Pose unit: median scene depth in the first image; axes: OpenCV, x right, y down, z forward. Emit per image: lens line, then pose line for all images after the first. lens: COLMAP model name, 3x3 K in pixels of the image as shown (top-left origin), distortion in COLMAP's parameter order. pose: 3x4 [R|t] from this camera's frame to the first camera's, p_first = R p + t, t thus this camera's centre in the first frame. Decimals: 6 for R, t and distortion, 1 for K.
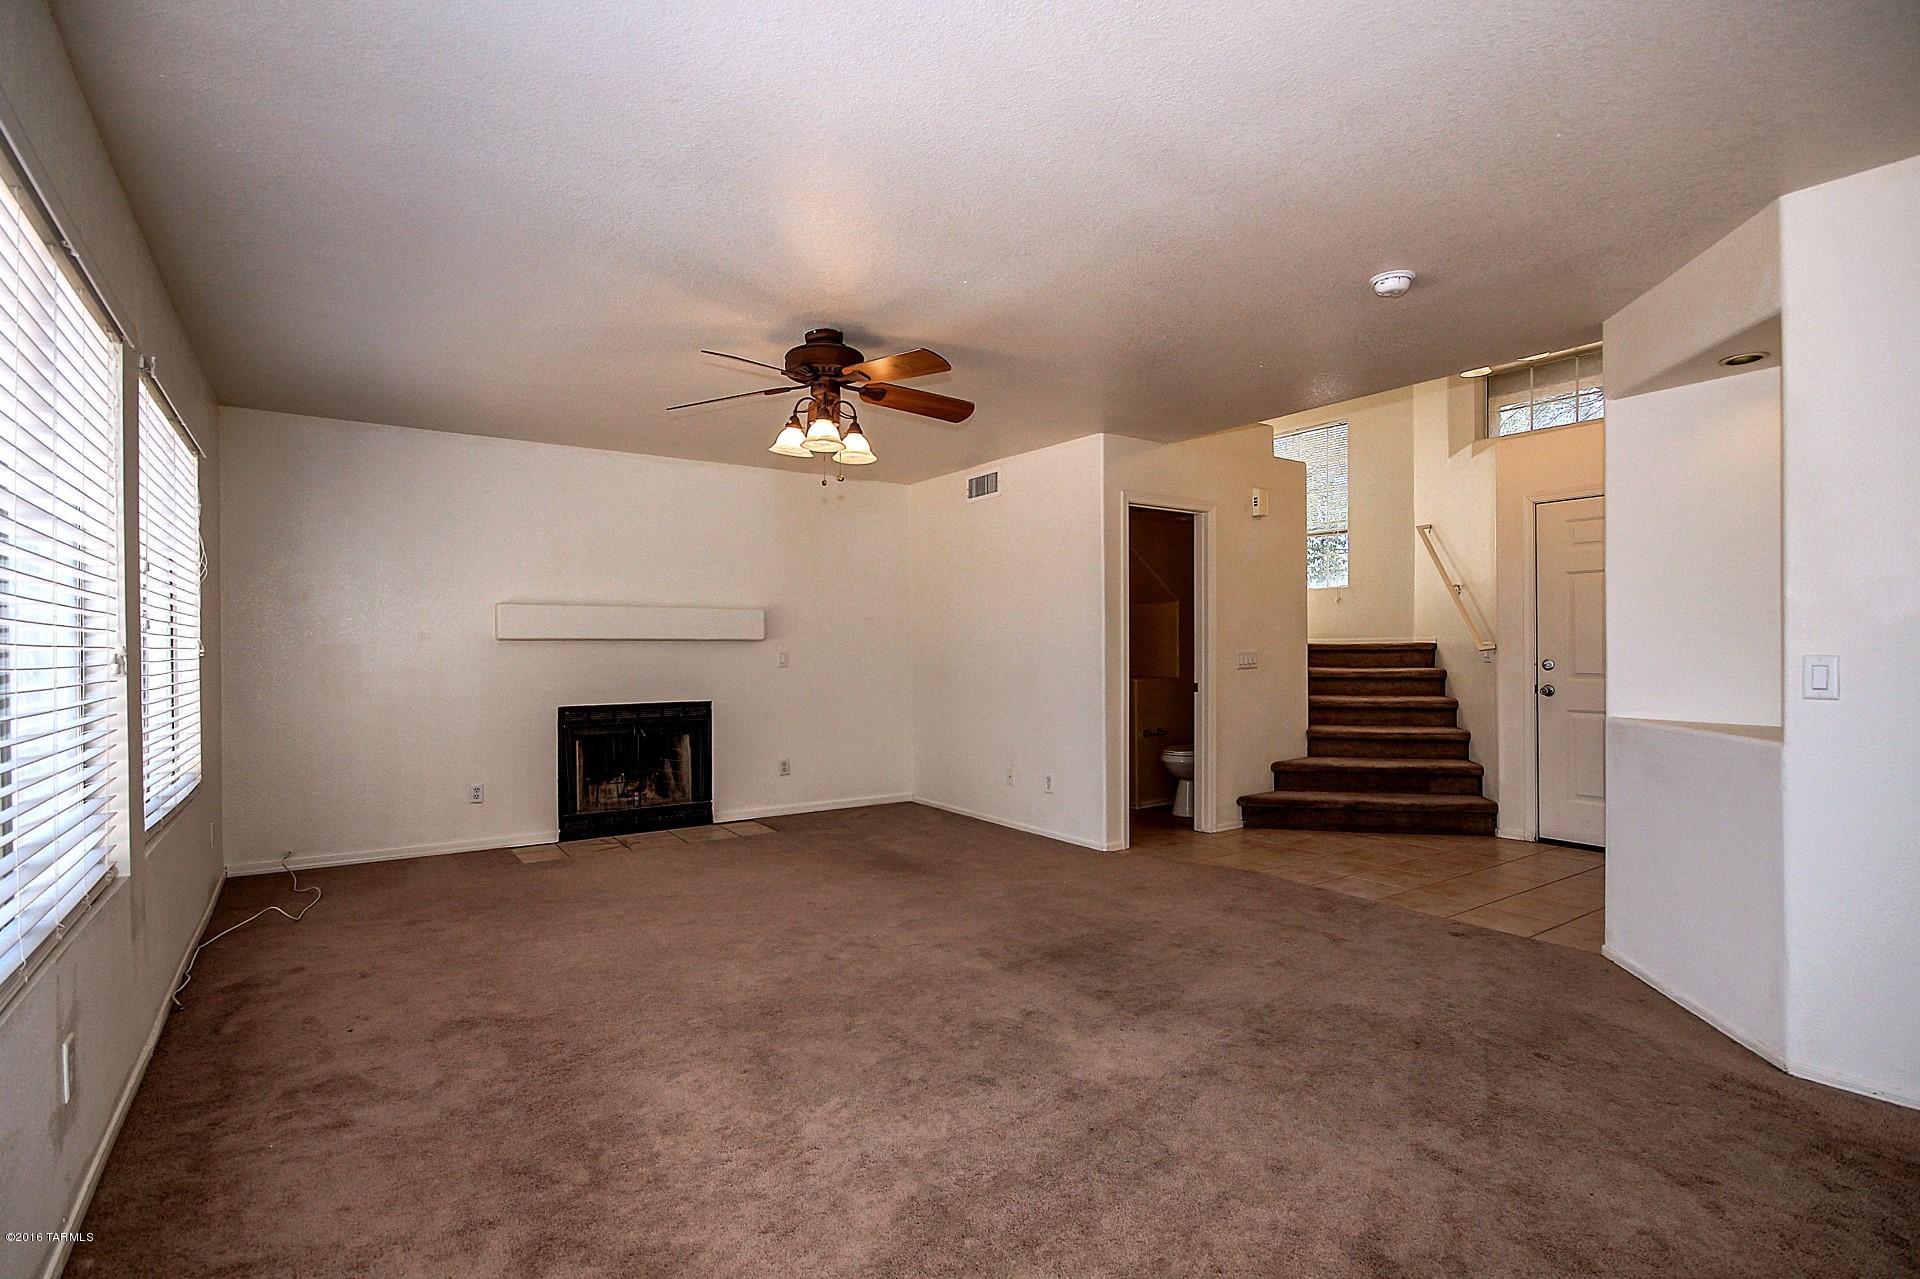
lens RADIAL K [[928.1, 0, 951.6], [0, 928.1, 627.5], [0, 0, 1]] dist [-0.008772, 0.001400]
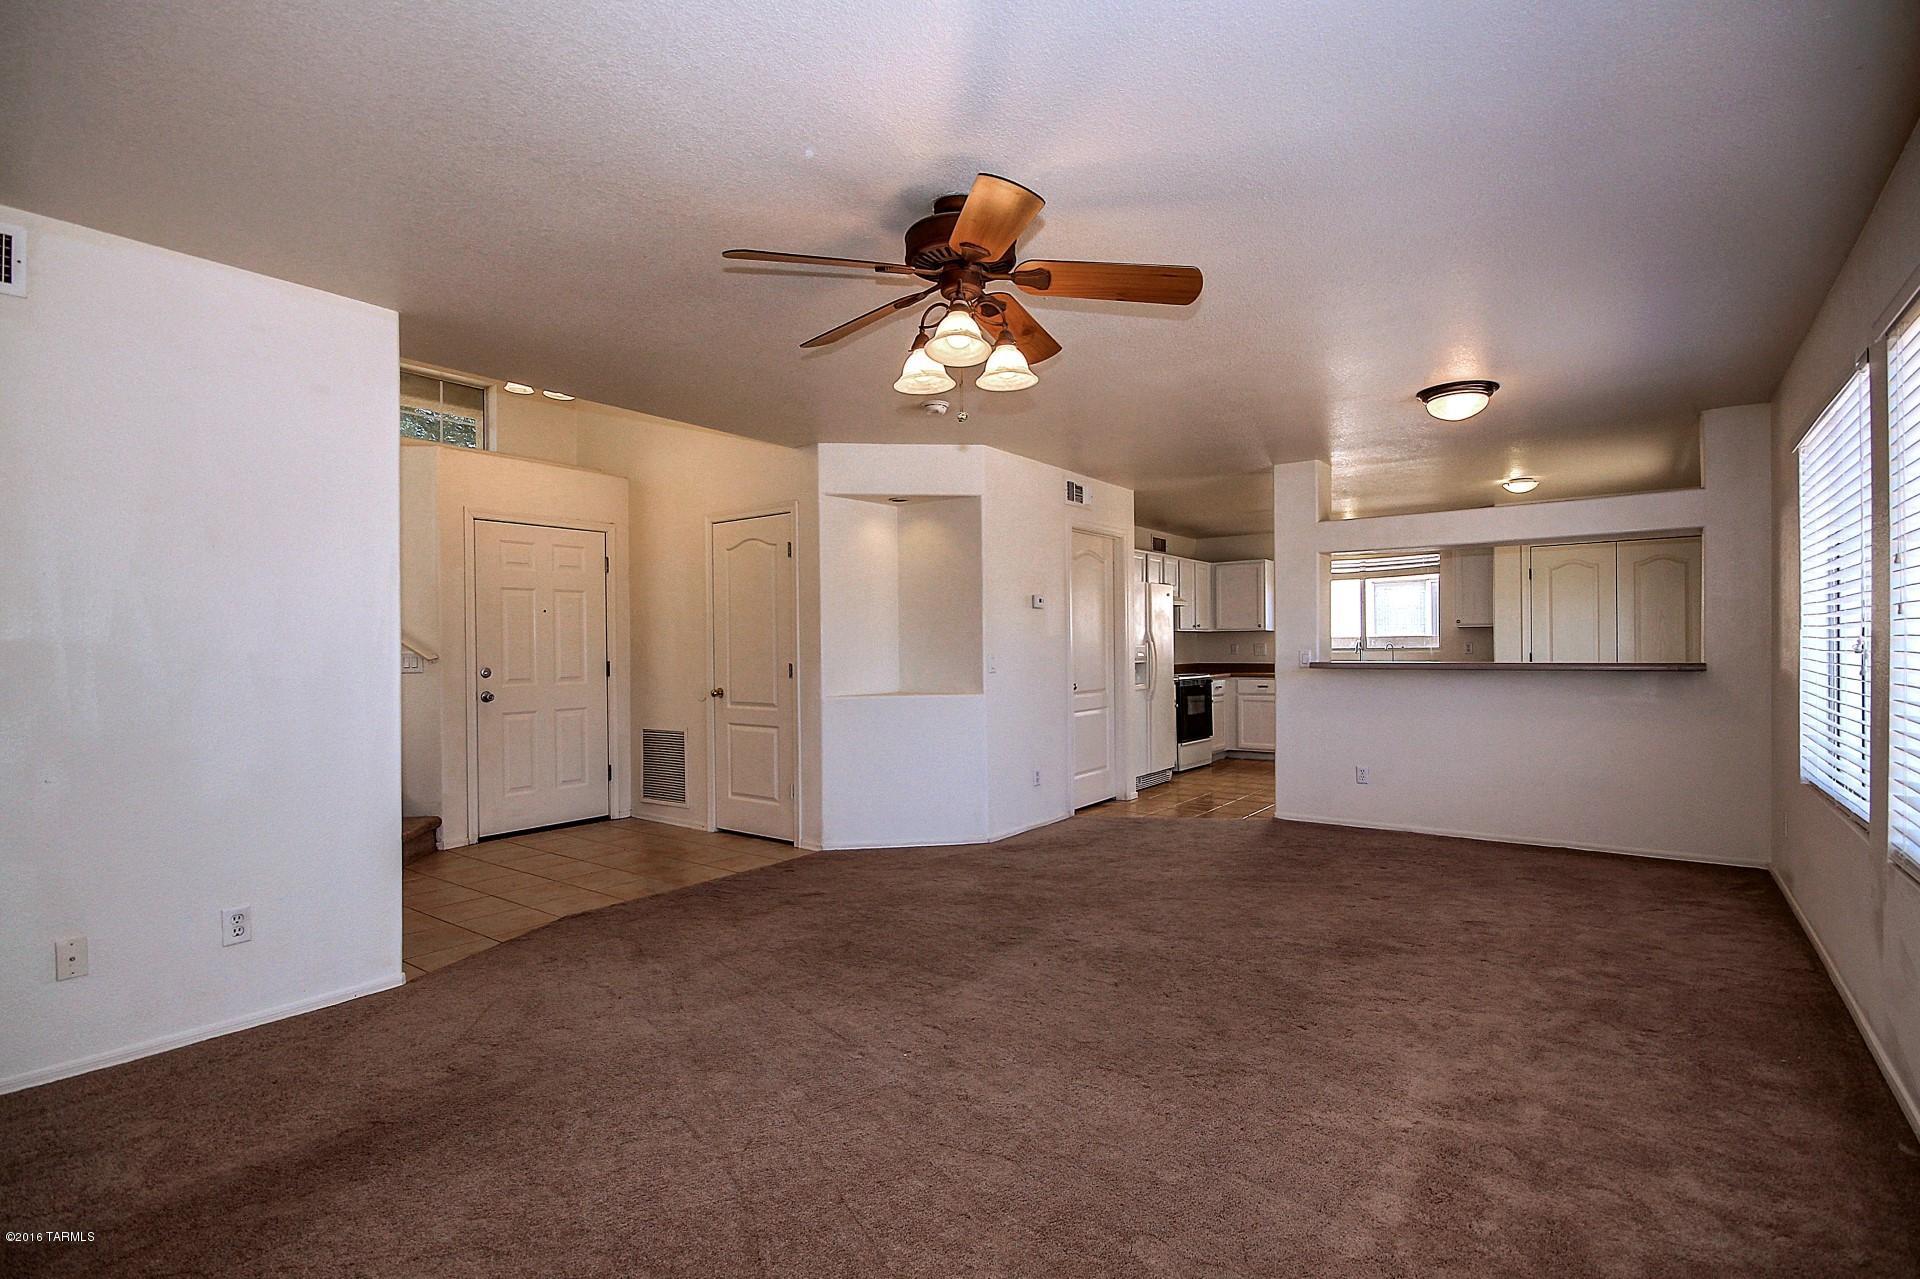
lens RADIAL K [[928.1, 0, 941.6], [0, 928.1, 656.4], [0, 0, 1]] dist [-0.008772, 0.001400]
pose [[-0.324676, 0.005069, 0.945812, -0.495729], [-0.005020, 0.999962, -0.007082, 0.023681], [-0.945812, -0.007047, -0.324639, 0.792880]]
